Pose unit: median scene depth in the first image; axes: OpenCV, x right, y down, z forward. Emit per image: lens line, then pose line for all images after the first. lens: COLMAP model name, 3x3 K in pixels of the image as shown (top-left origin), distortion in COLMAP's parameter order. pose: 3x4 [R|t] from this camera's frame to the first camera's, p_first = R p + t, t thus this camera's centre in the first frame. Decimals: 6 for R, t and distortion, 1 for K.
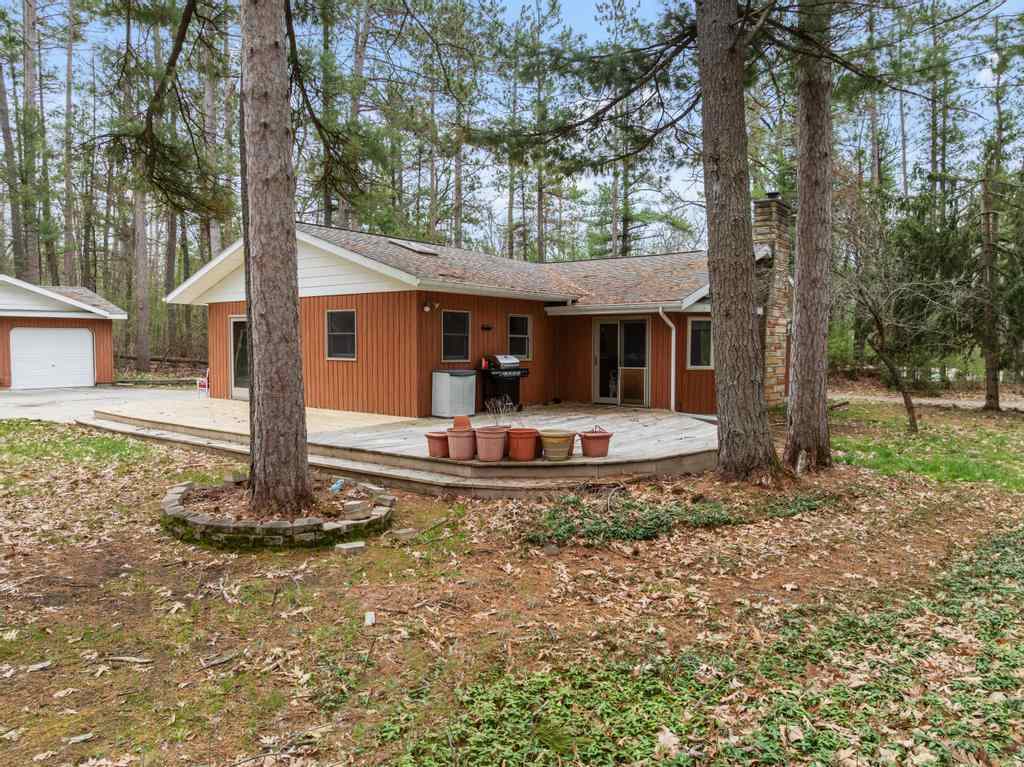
lens RADIAL K [[721.4, 0, 512.0], [0, 721.4, 383.5], [0, 0, 1]] dist [0.007655, 0.000823]
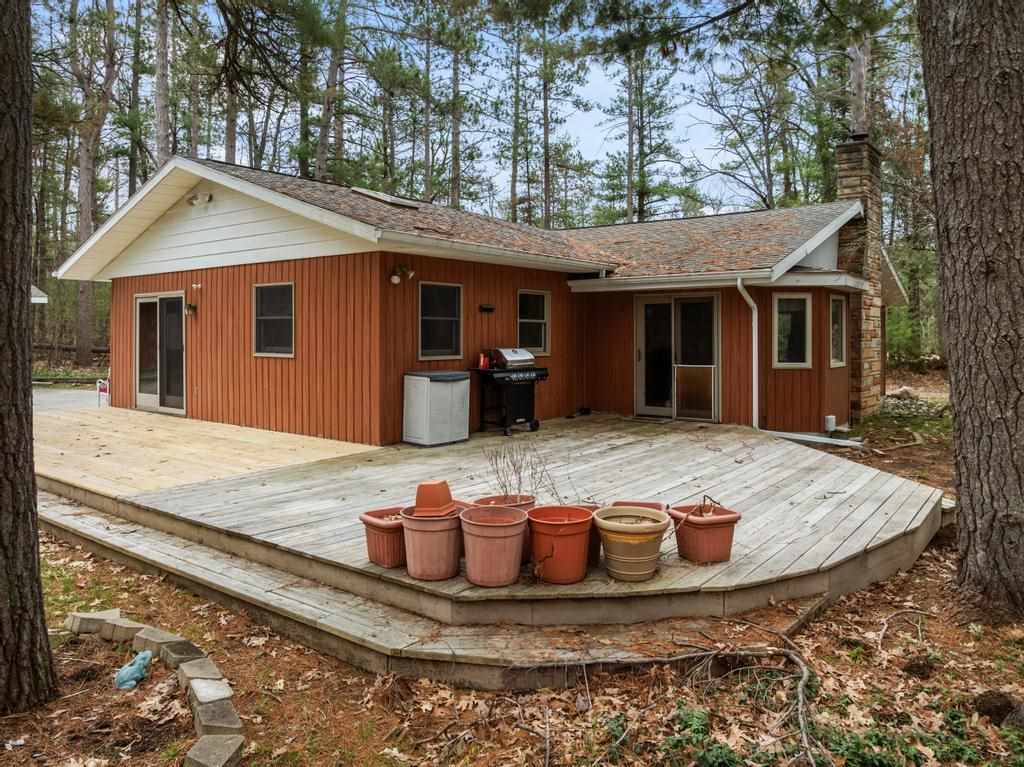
lens RADIAL K [[735.0, 0, 514.7], [0, 735.0, 338.5], [0, 0, 1]] dist [-0.058809, -0.000169]
pose [[0.999995, -0.002801, 0.001698, -0.009074], [0.002874, 0.998987, -0.044904, -0.016781], [-0.001570, 0.044908, 0.998990, 0.289102]]
